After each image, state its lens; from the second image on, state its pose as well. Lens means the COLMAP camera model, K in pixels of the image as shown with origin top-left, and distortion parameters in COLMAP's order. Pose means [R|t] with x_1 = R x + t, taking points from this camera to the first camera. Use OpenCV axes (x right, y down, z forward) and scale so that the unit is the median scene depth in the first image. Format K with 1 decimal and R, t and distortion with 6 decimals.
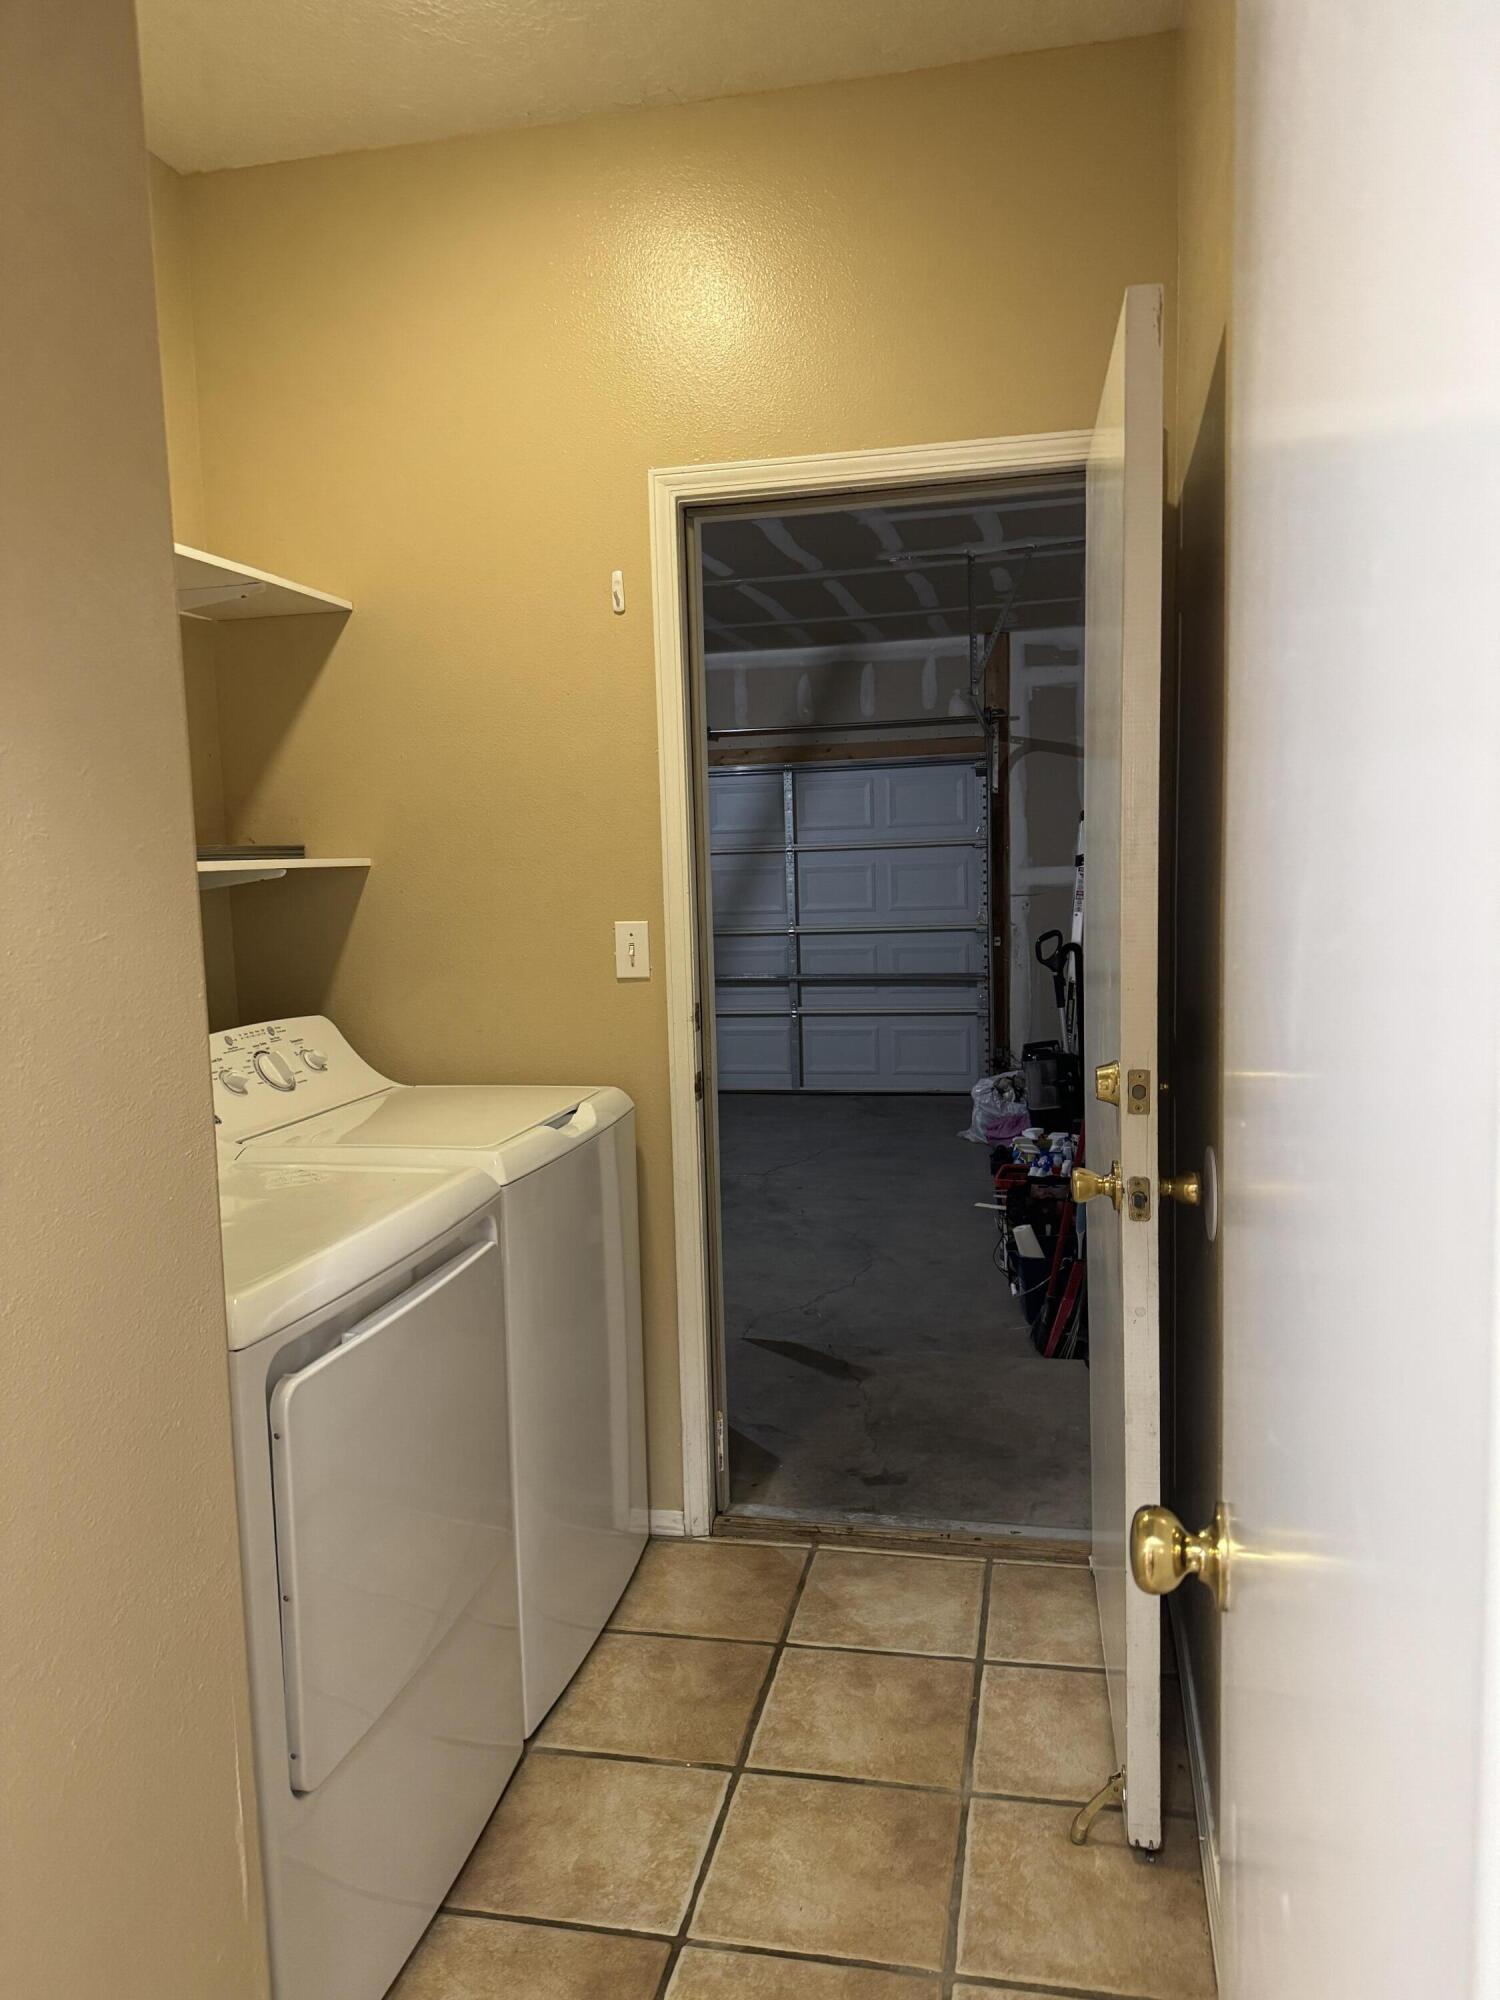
lens RADIAL K [[1429.3, 0, 744.6], [0, 1429.3, 1003.2], [0, 0, 1]] dist [0.038369, -0.037100]
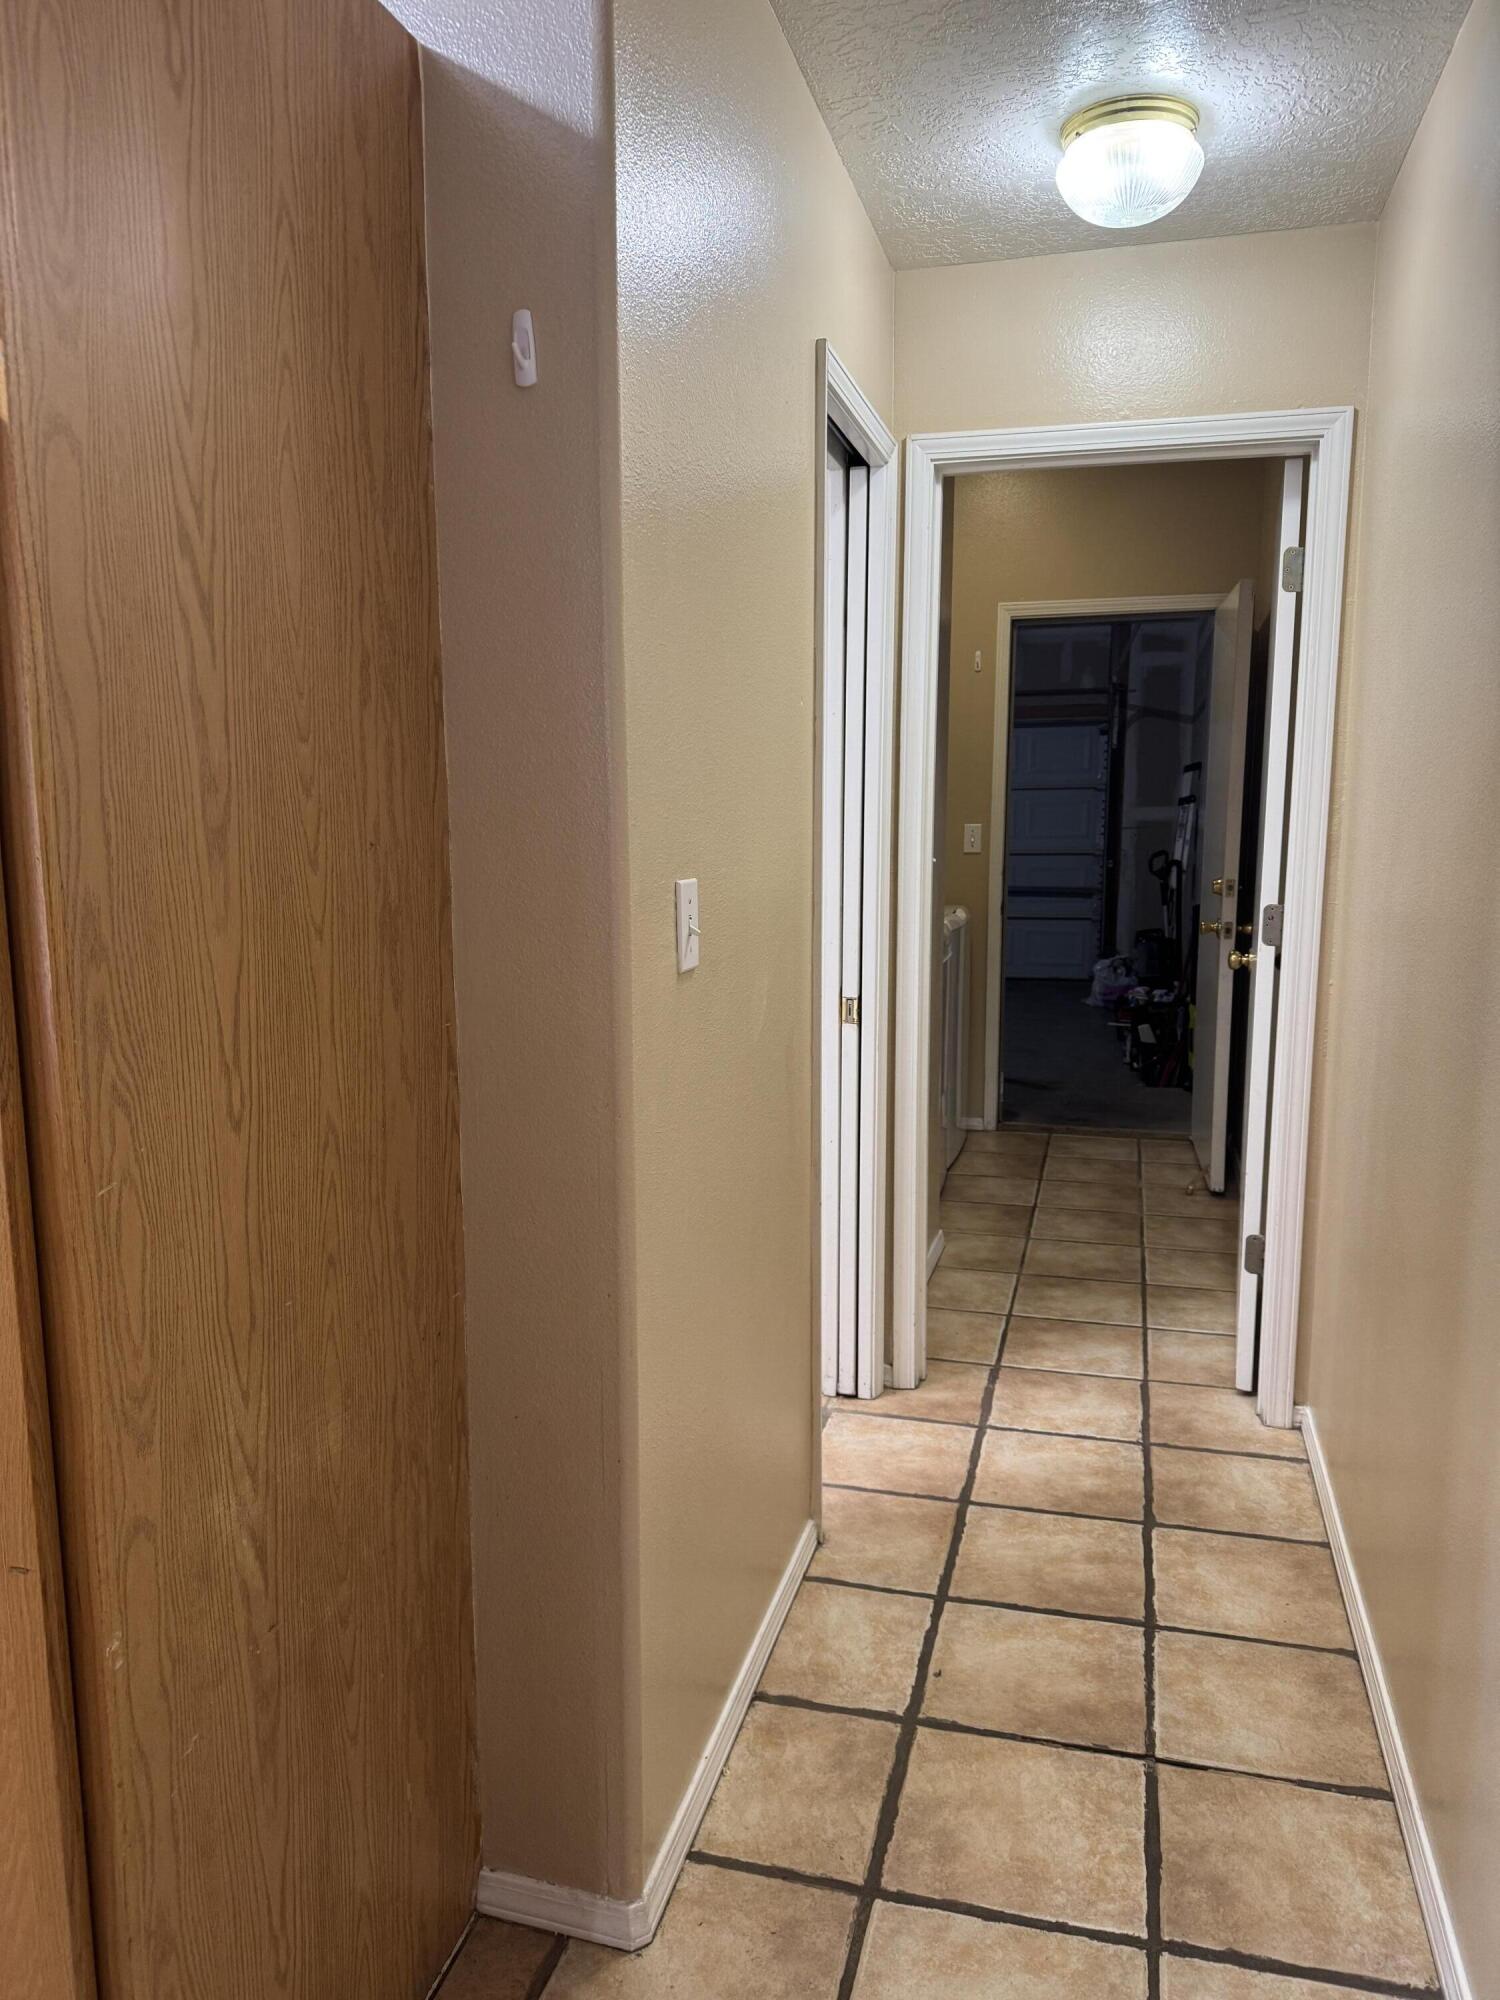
lens RADIAL K [[1429.3, 0, 725.7], [0, 1429.3, 1004.3], [0, 0, 1]] dist [0.038369, -0.037100]
pose [[0.997812, 0.035924, -0.055512, -0.112757], [-0.033346, 0.998353, 0.046690, 0.042261], [0.057098, -0.044737, 0.997366, -0.385141]]
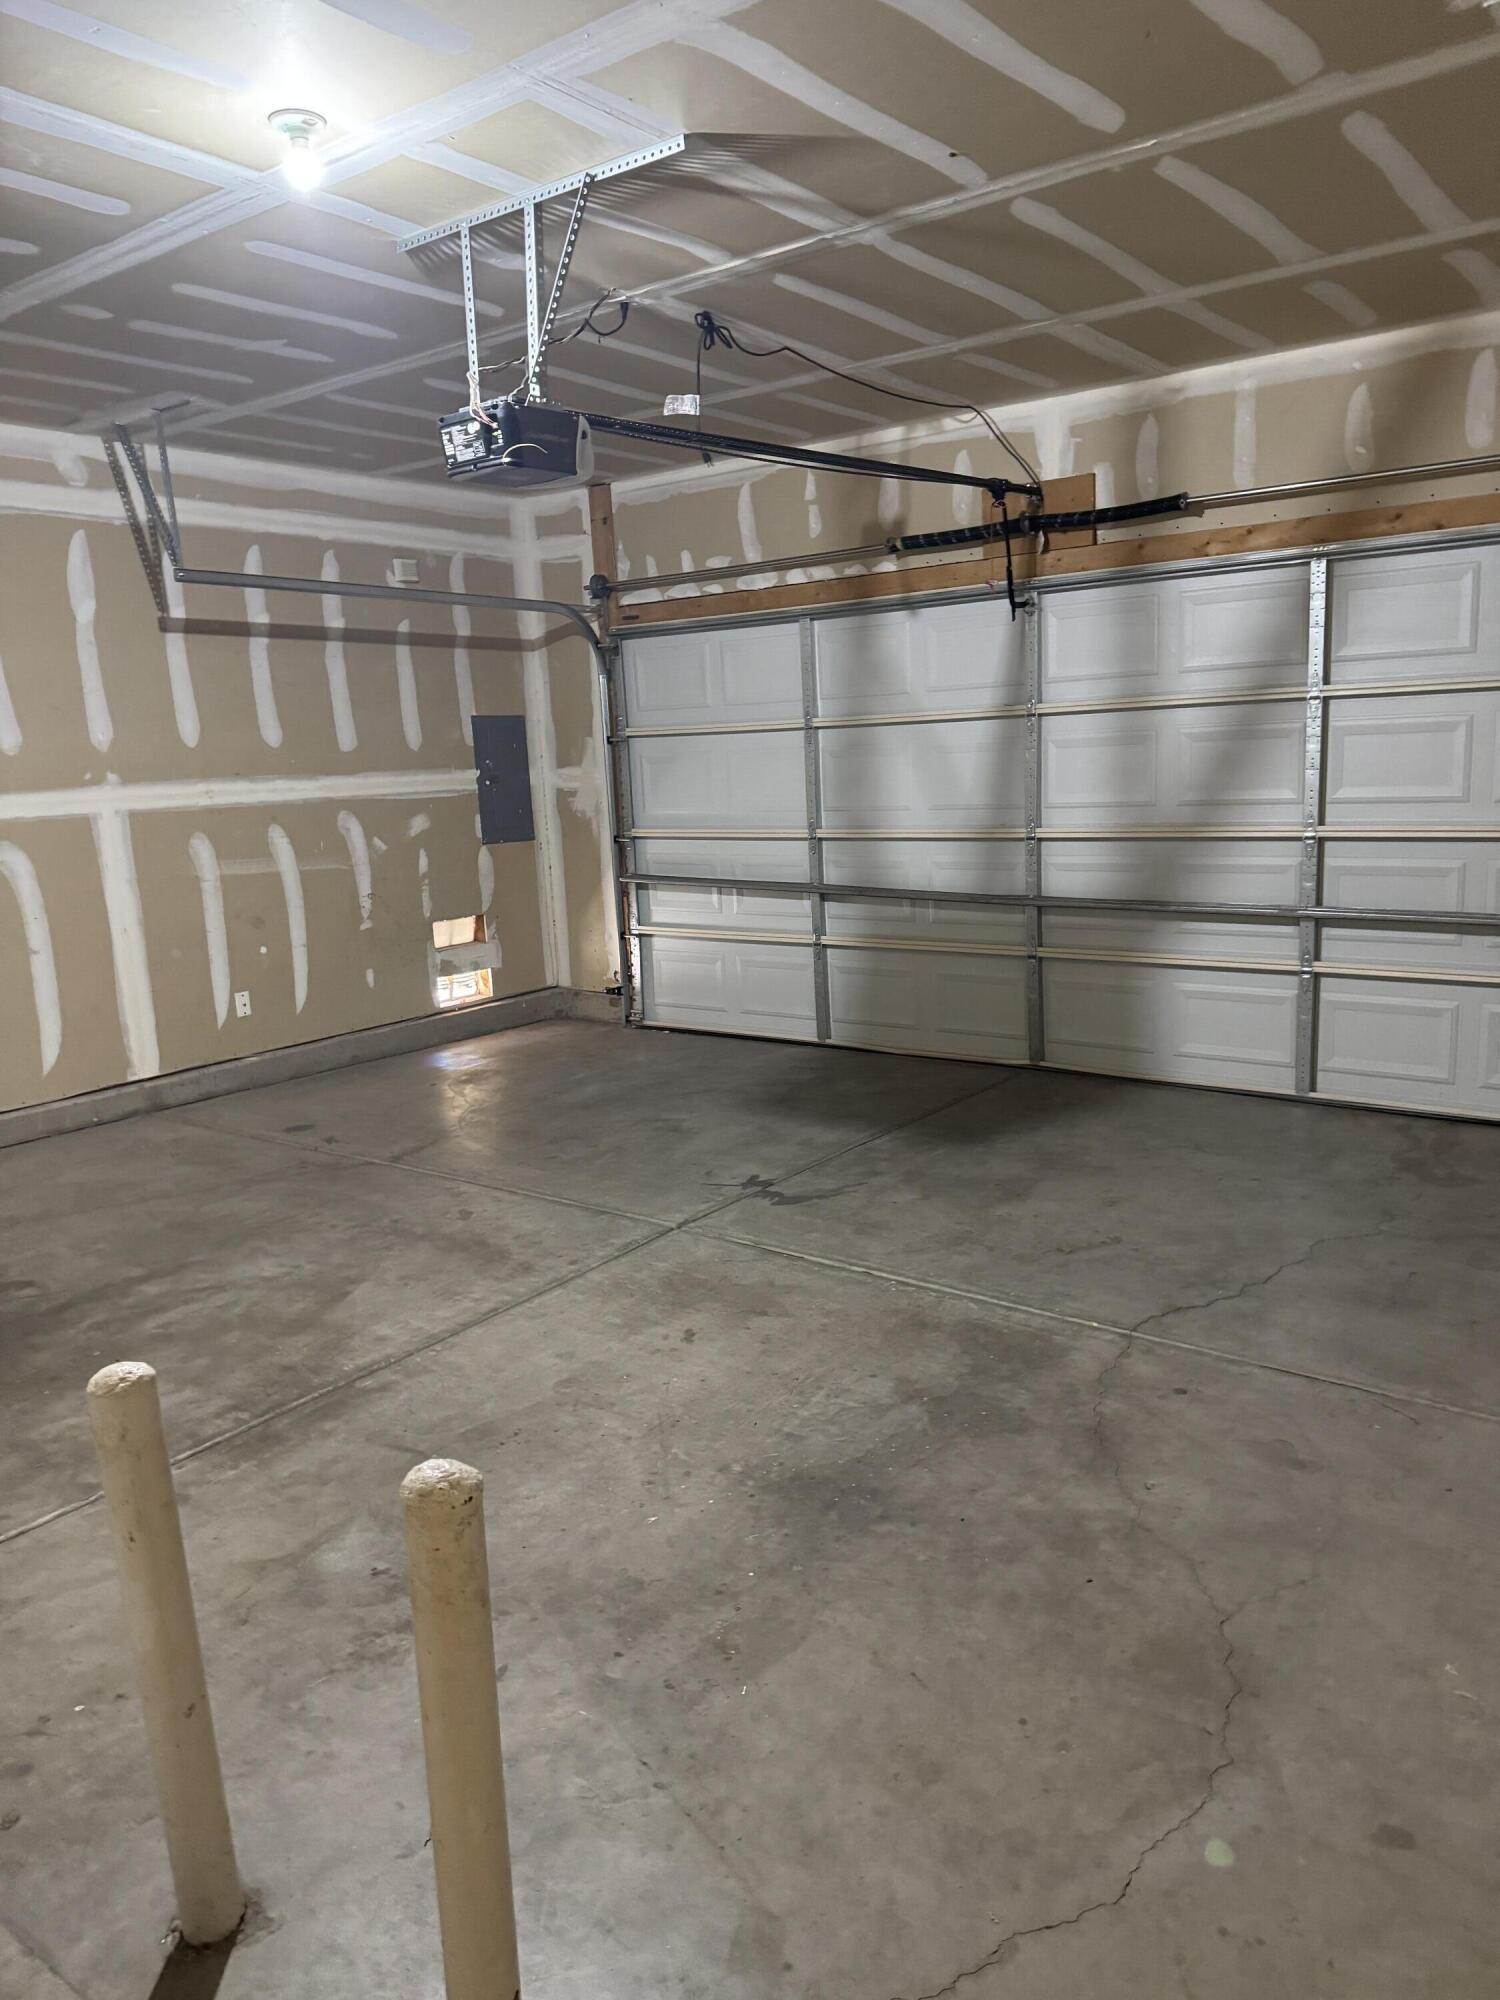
lens RADIAL K [[1429.3, 0, 756.0], [0, 1429.3, 993.6], [0, 0, 1]] dist [0.038369, -0.037100]
pose [[0.912786, 0.063026, -0.403546, 0.080243], [-0.025119, 0.994815, 0.098553, -0.044147], [0.407665, -0.079821, 0.909636, 0.416170]]
